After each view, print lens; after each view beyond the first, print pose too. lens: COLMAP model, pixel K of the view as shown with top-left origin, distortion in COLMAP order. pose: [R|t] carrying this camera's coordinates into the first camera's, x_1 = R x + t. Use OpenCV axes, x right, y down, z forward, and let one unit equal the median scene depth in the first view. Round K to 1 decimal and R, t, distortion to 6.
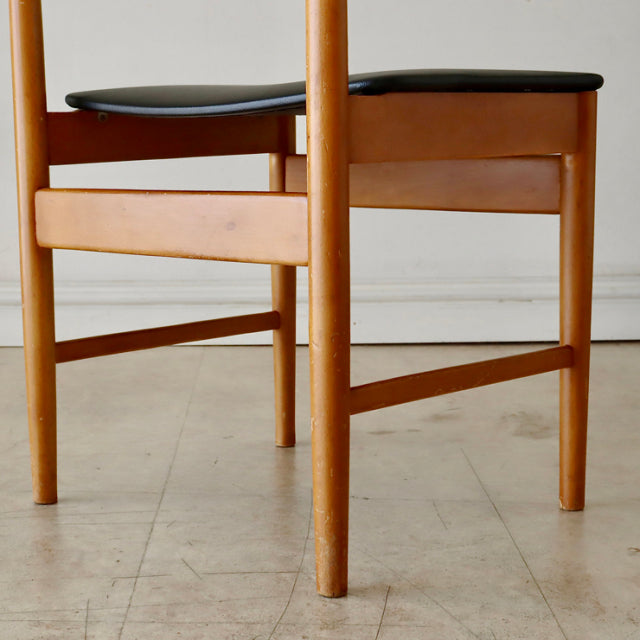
lens RADIAL K [[1372.7, 0, 320.0], [0, 1372.7, 320.0], [0, 0, 1]] dist [0.028754, 0.122324]
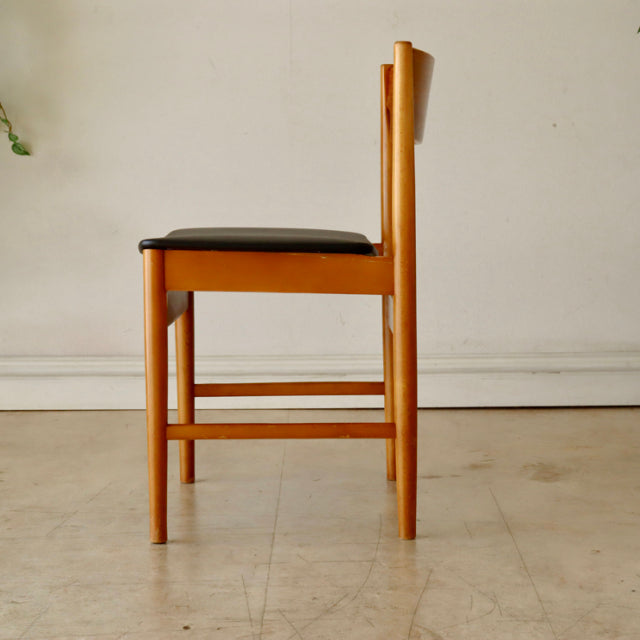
lens RADIAL K [[1582.2, 0, 320.0], [0, 1582.2, 320.0], [0, 0, 1]] dist [0.039345, 0.992056]
pose [[0.999330, 0.000834, -0.036579, -0.009786], [-0.001964, 0.999521, -0.030876, -0.031083], [0.036536, 0.030927, 0.998854, -0.740239]]
